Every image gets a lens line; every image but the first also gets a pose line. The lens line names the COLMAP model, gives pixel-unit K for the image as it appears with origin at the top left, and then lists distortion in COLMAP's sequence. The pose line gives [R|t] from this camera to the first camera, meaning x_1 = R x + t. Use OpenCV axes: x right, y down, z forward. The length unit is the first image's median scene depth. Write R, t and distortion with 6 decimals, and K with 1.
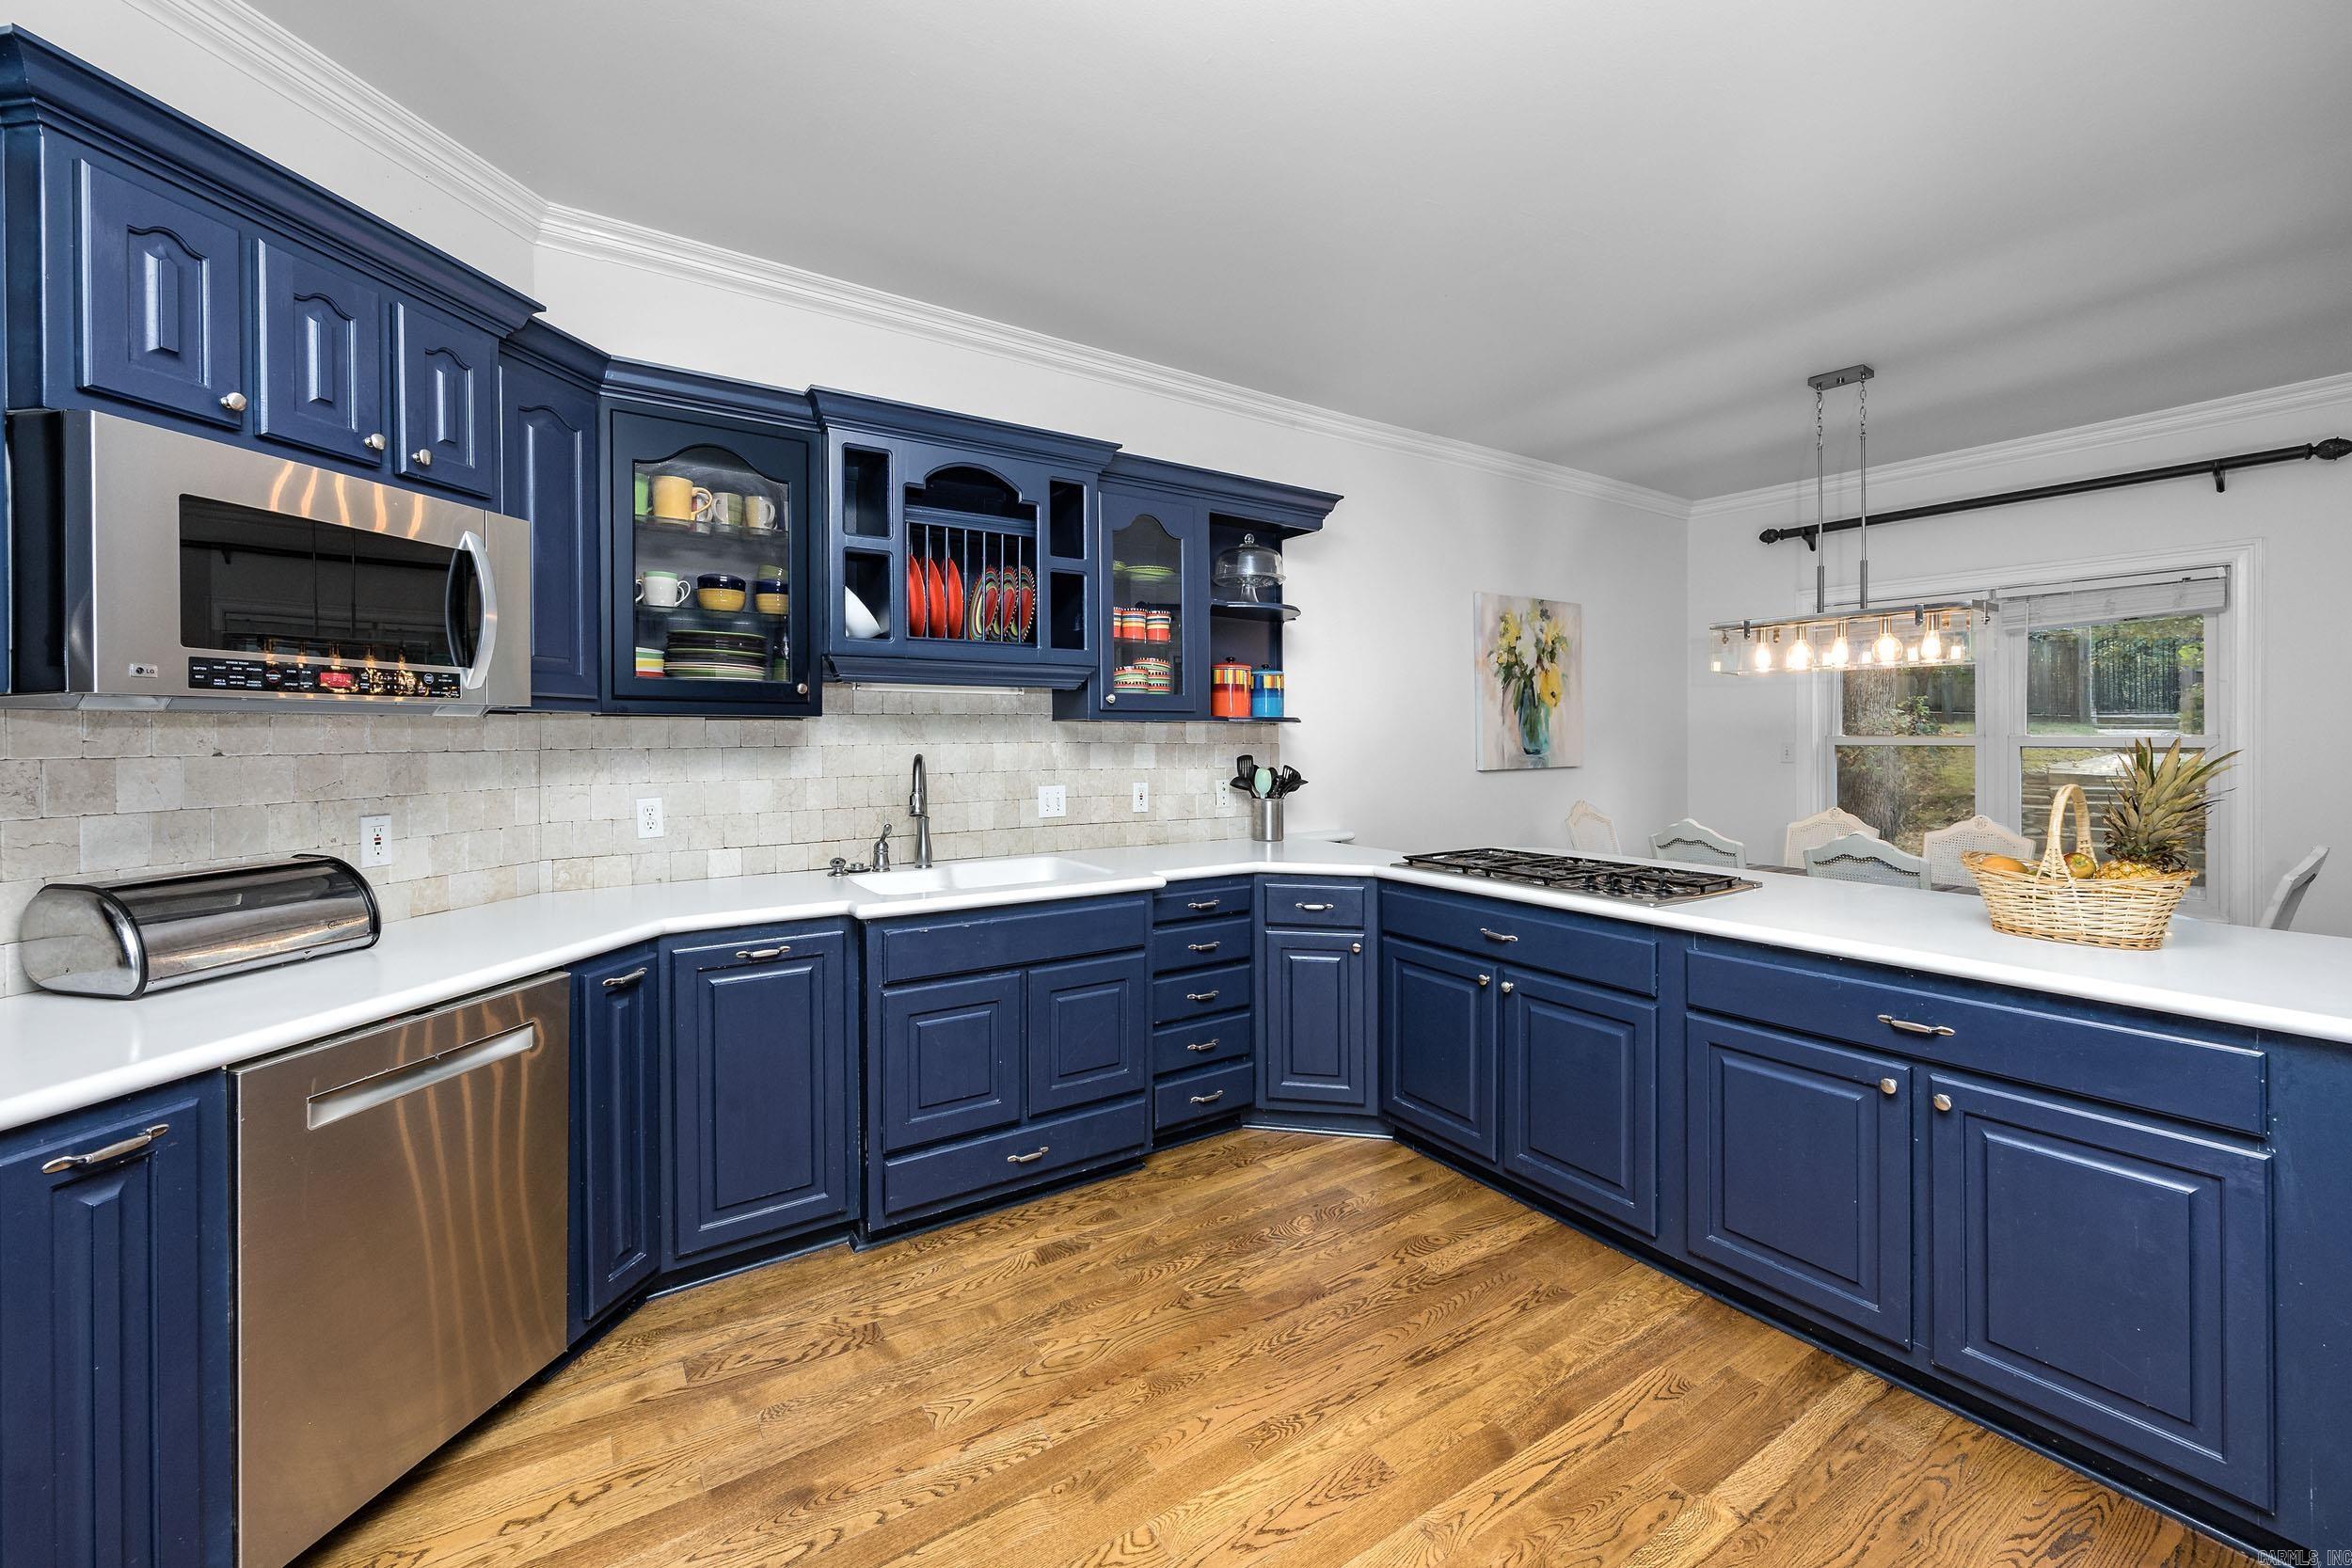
lens RADIAL K [[913.1, 0, 1170.4], [0, 913.1, 753.3], [0, 0, 1]] dist [-0.000002, -0.000294]
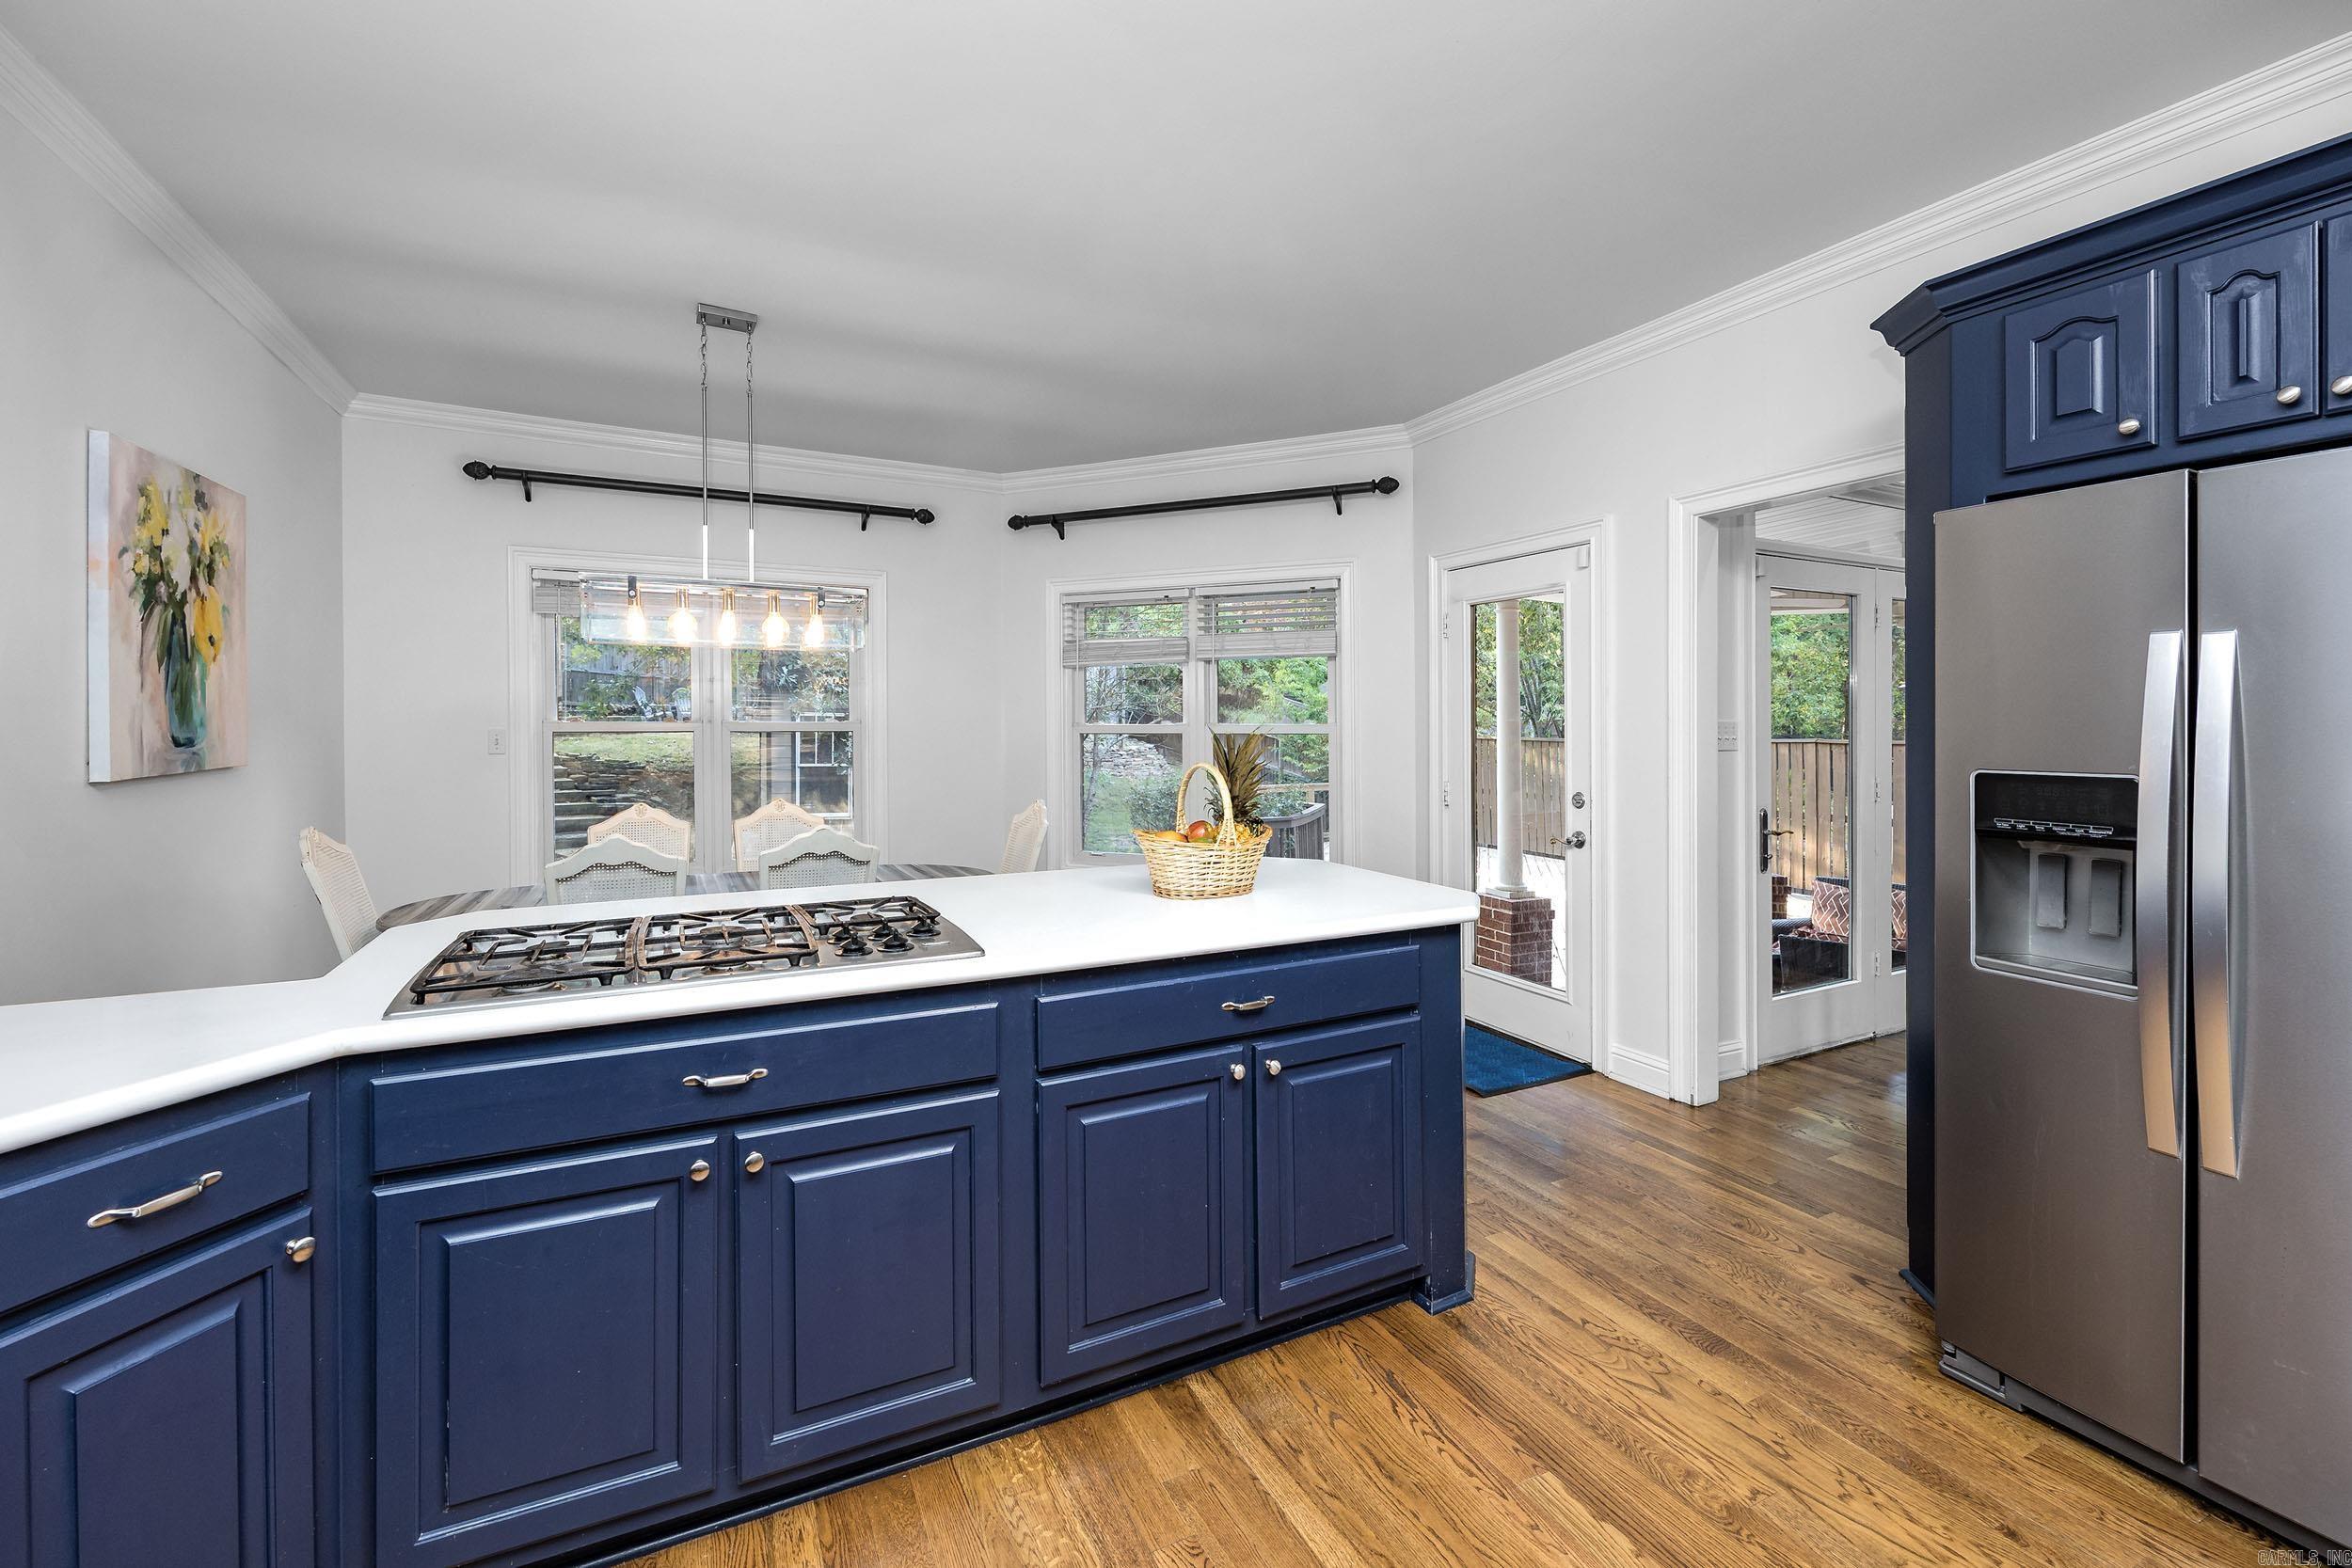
lens RADIAL K [[938.7, 0, 1129.6], [0, 938.7, 723.4], [0, 0, 1]] dist [-0.011635, 0.000422]
pose [[0.126624, 0.007221, 0.991925, -0.092887], [0.006641, 0.999945, -0.008127, -0.003994], [-0.991929, 0.007617, 0.126569, 0.365022]]
